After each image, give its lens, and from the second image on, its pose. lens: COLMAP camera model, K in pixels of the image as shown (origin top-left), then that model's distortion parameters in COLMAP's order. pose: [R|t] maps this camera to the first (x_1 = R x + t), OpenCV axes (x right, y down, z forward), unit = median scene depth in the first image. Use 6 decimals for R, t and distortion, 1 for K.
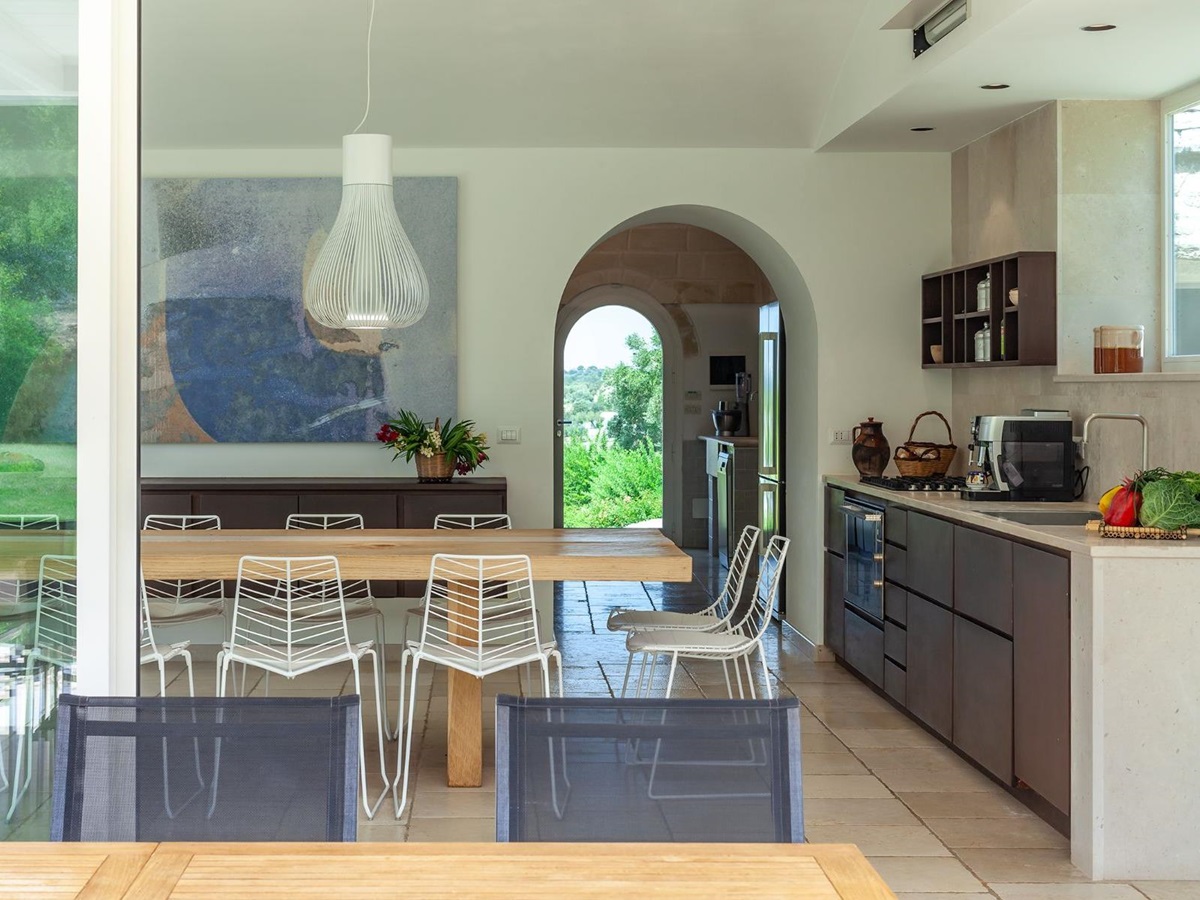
lens RADIAL K [[1793.4, 0, 599.7], [0, 1793.4, 447.7], [0, 0, 1]] dist [-0.011664, 0.000000]
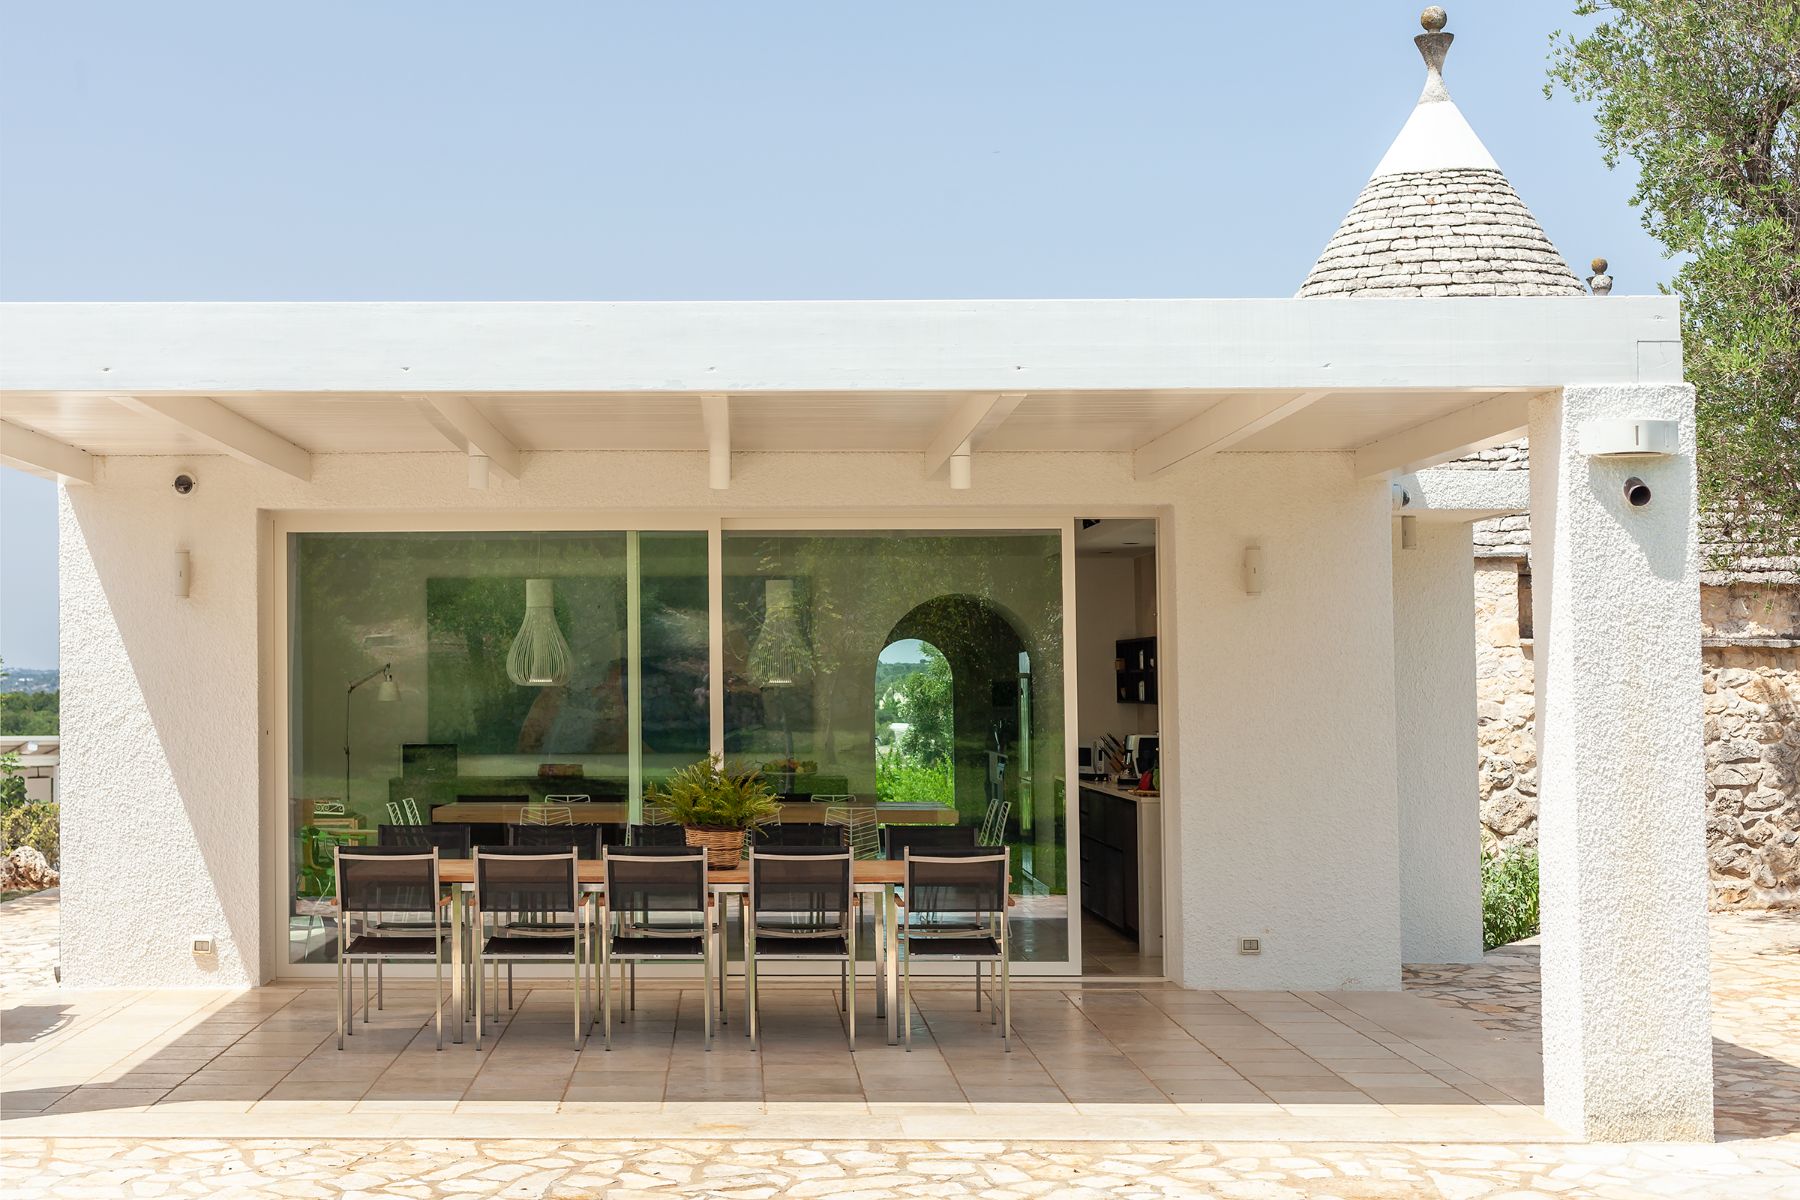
lens RADIAL K [[2579.2, 0, 898.4], [0, 2579.2, 599.6], [0, 0, 1]] dist [0.019545, 0.000000]
pose [[0.999991, -0.000959, 0.004092, -0.010688], [0.001234, 0.997703, -0.067732, 0.015705], [-0.004018, 0.067737, 0.997695, -1.145906]]
